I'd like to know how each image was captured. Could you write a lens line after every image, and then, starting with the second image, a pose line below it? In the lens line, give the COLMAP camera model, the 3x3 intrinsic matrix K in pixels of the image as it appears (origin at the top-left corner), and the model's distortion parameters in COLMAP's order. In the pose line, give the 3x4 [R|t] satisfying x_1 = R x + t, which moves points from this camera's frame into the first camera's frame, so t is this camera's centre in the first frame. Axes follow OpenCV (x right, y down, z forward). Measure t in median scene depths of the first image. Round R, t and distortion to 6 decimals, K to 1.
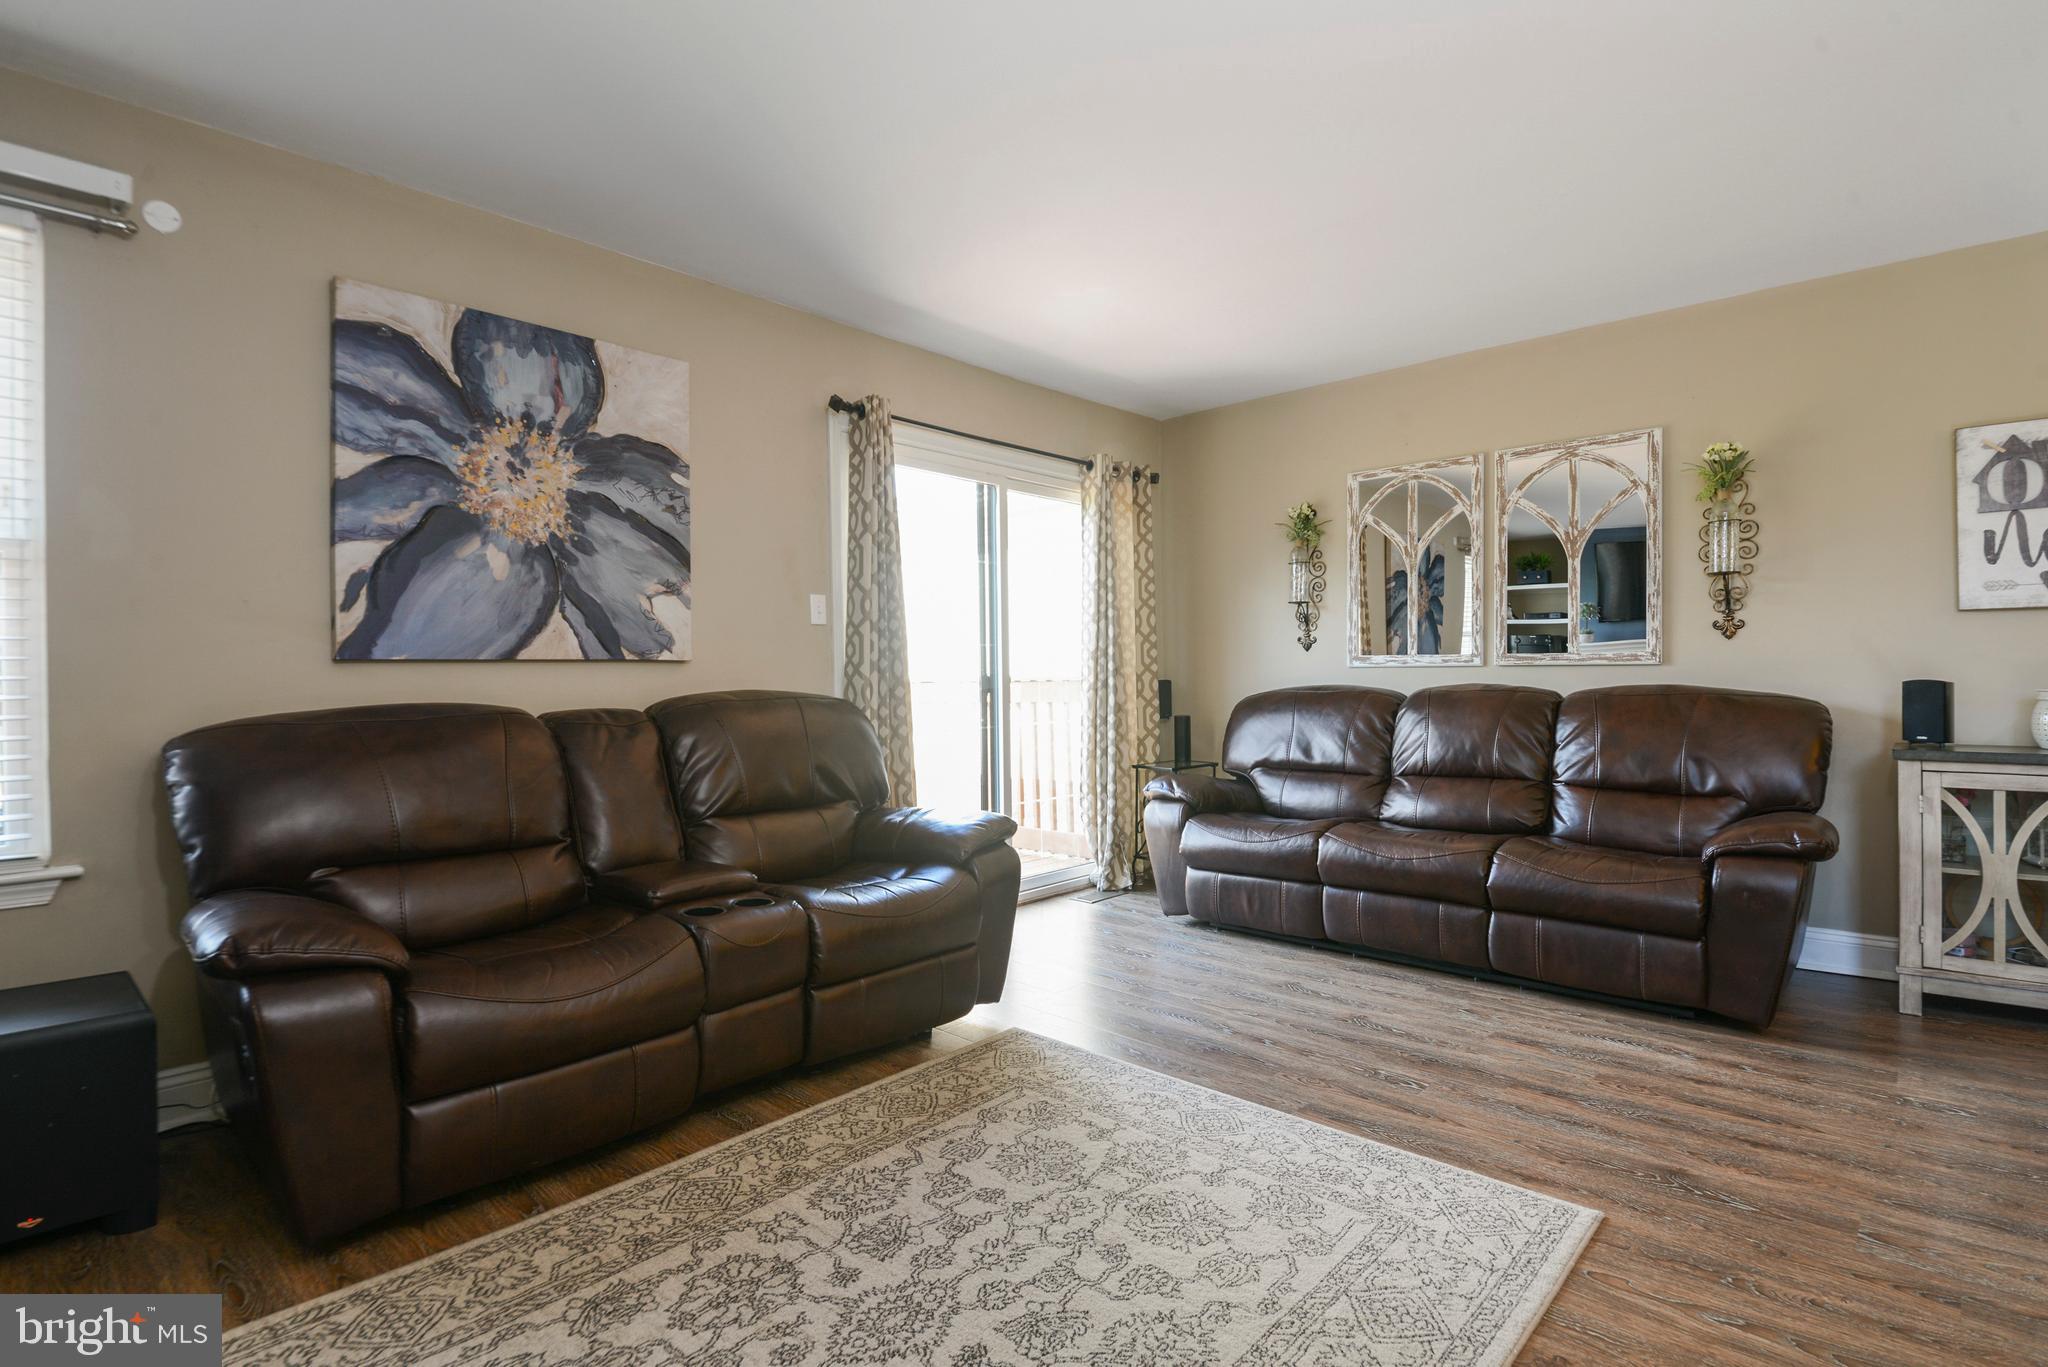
lens RADIAL K [[1001.5, 0, 1021.0], [0, 1001.5, 678.3], [0, 0, 1]] dist [0.029932, -0.021883]
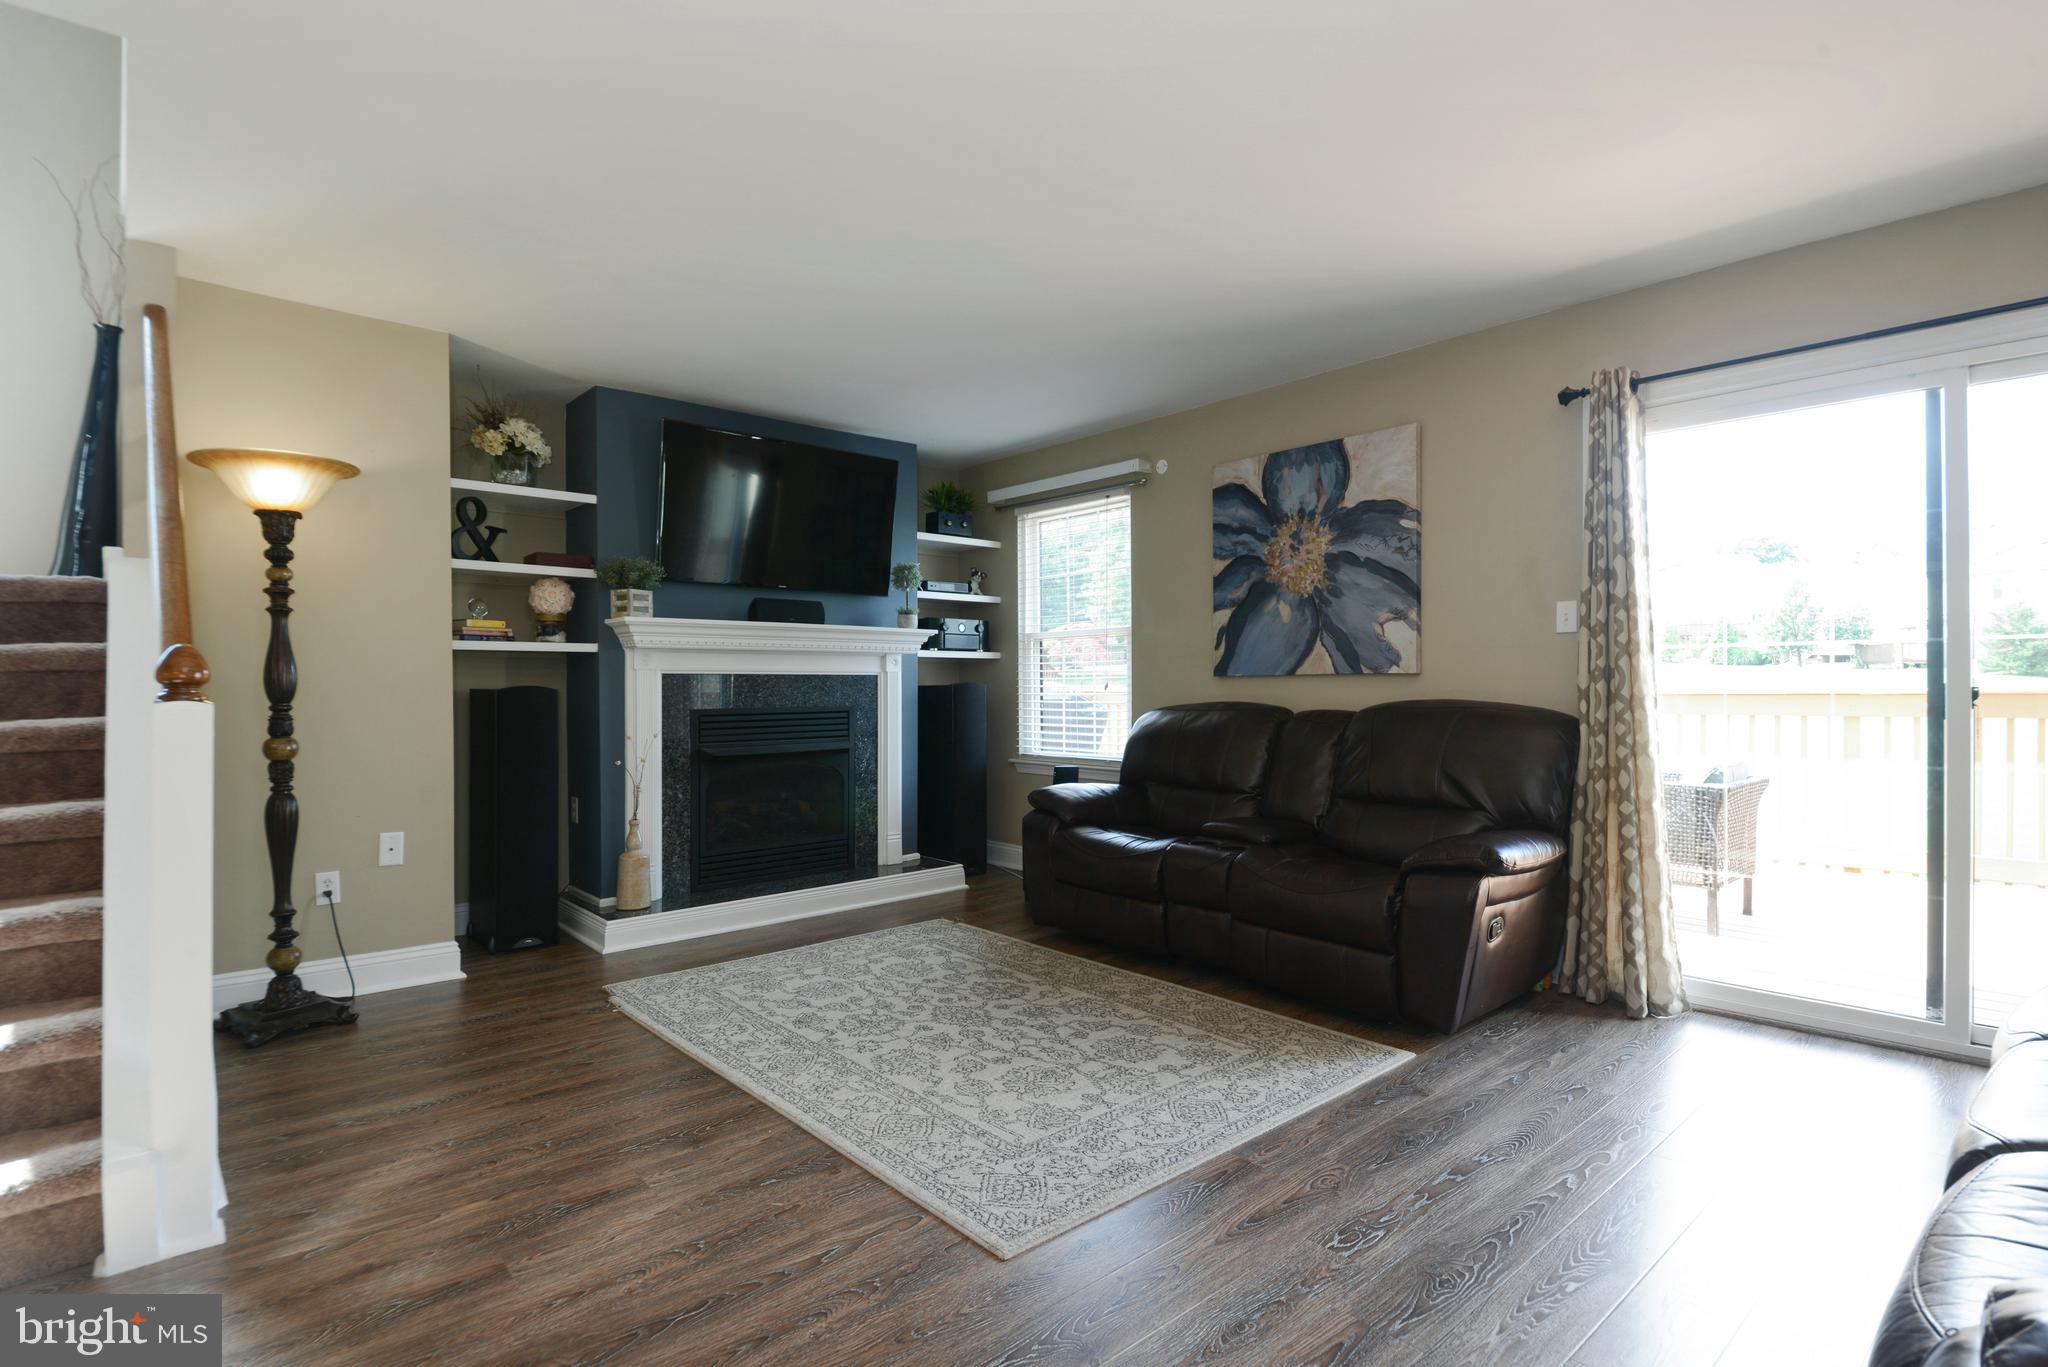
lens RADIAL K [[1001.5, 0, 1030.7], [0, 1001.5, 689.7], [0, 0, 1]] dist [0.029932, -0.021883]
pose [[-0.100932, 0.013180, -0.994806, 1.101682], [0.003262, 0.999911, 0.012916, -0.018276], [0.994888, -0.001941, -0.100966, 0.811170]]
